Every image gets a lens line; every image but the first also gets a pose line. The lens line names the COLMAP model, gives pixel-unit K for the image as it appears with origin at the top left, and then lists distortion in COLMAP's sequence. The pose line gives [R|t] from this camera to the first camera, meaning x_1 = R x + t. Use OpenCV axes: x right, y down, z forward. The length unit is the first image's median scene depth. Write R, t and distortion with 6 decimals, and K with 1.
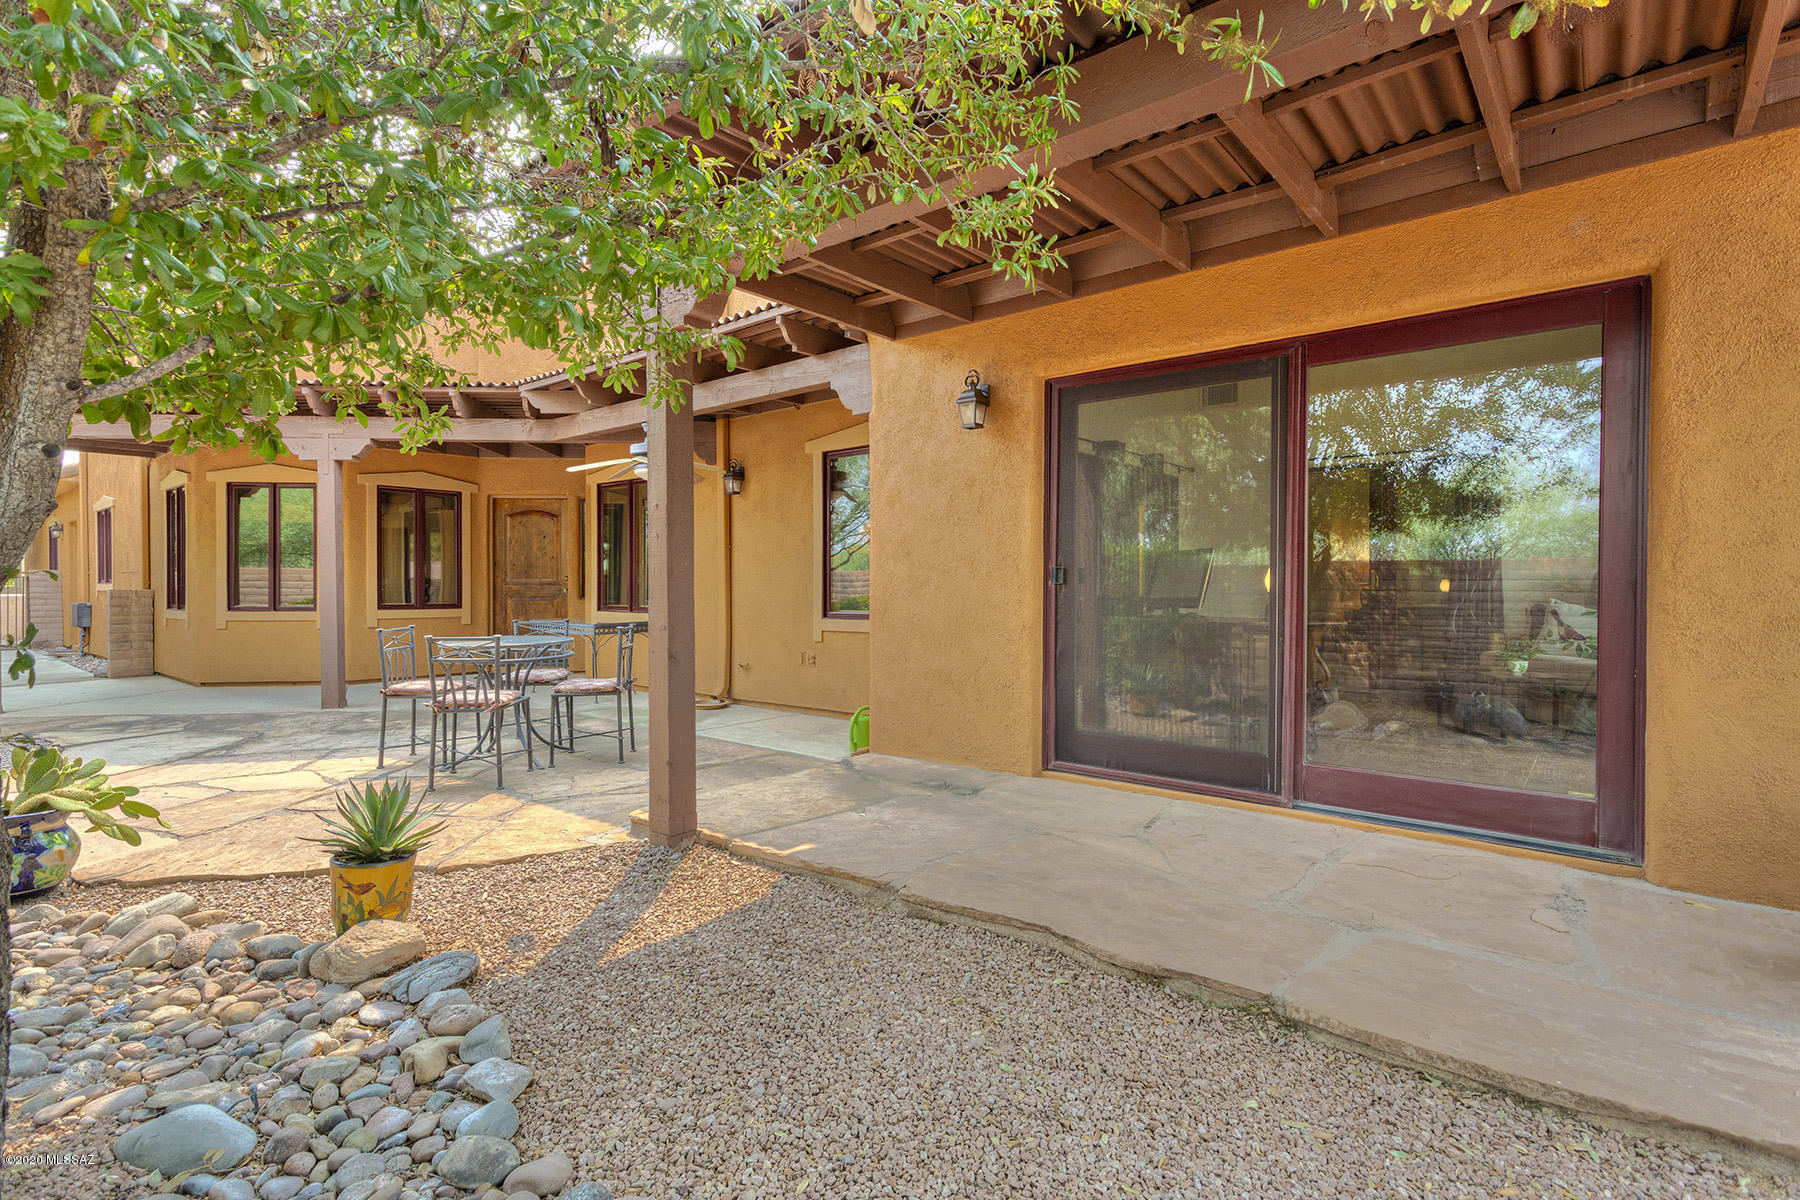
lens RADIAL K [[857.1, 0, 900.7], [0, 857.1, 595.3], [0, 0, 1]] dist [0.008159, 0.000393]
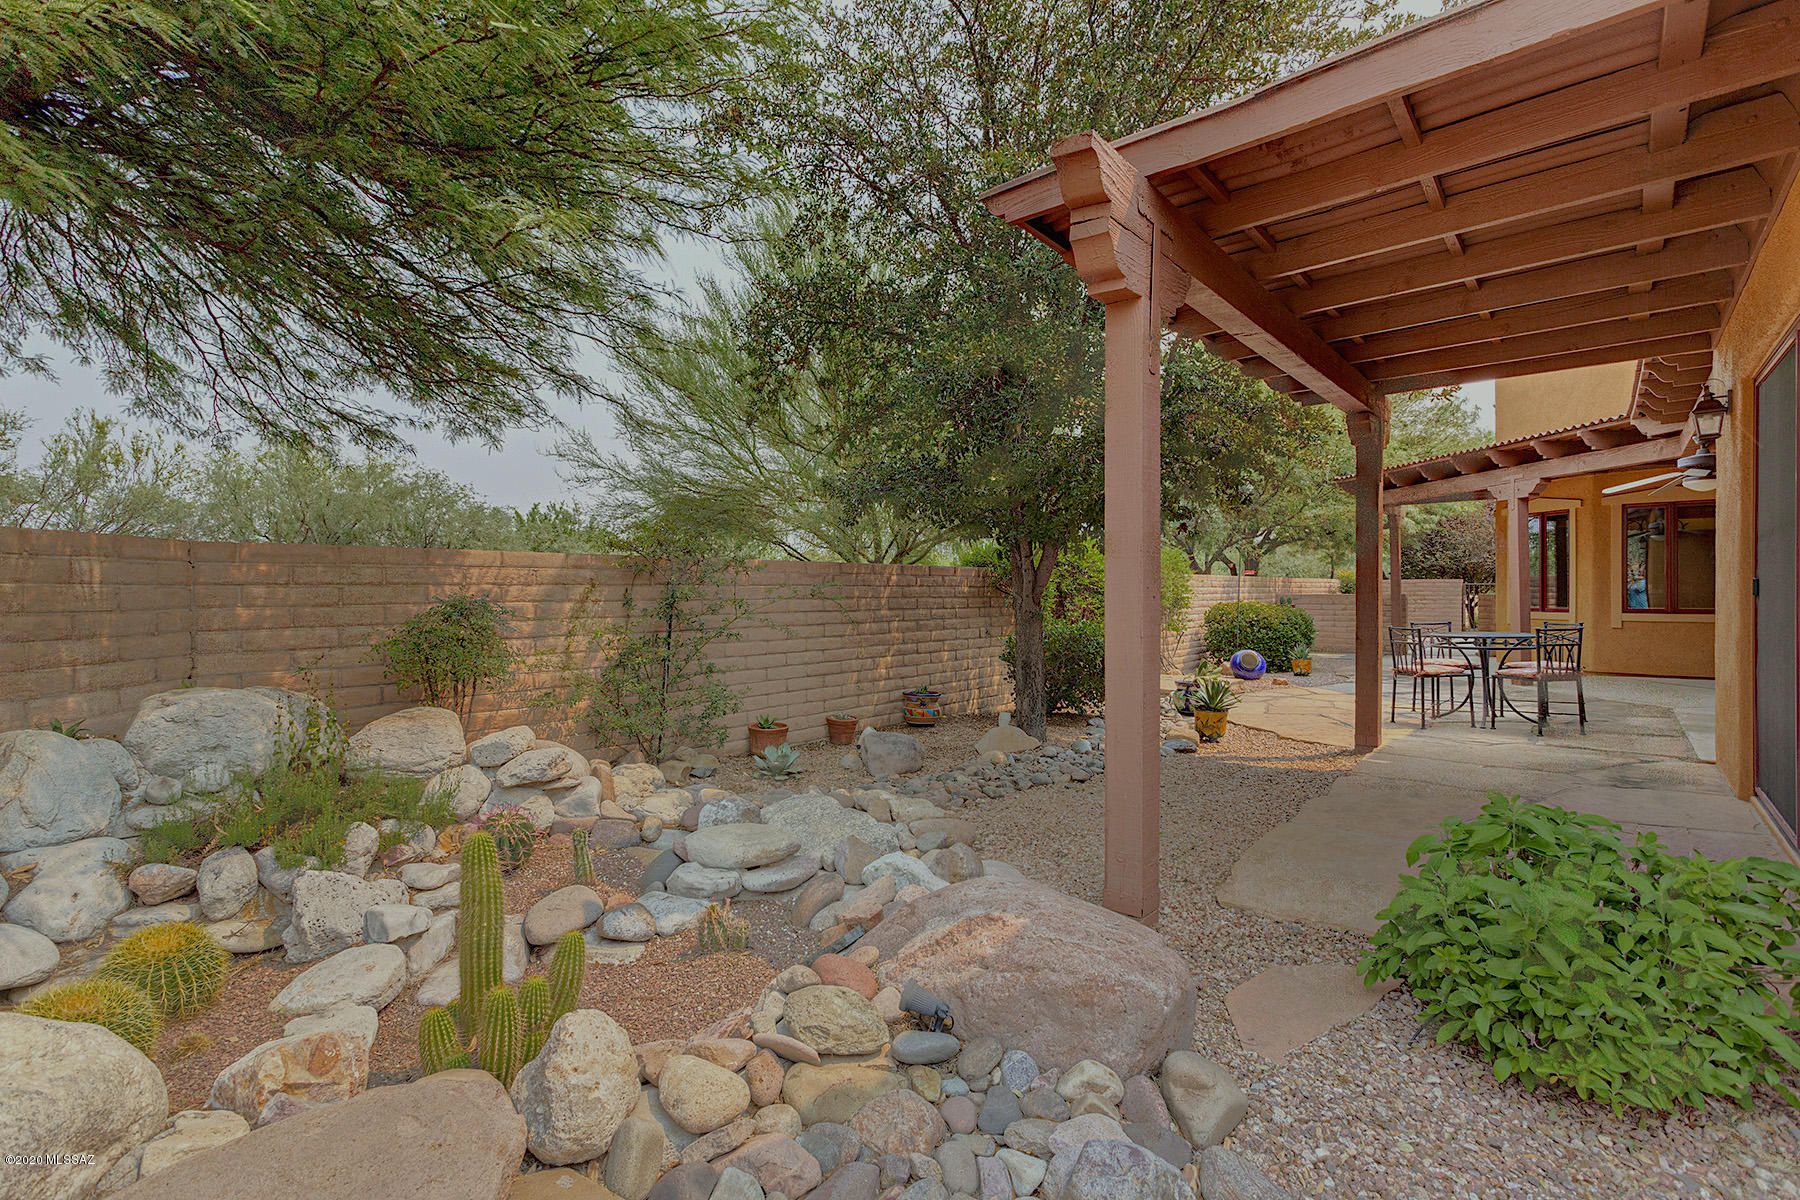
lens RADIAL K [[857.1, 0, 899.3], [0, 857.1, 592.9], [0, 0, 1]] dist [0.008159, 0.000393]
pose [[0.005935, 0.005153, -0.999969, 0.729136], [-0.010758, 0.999929, 0.005089, -0.008558], [0.999925, 0.010728, 0.005990, 0.044839]]
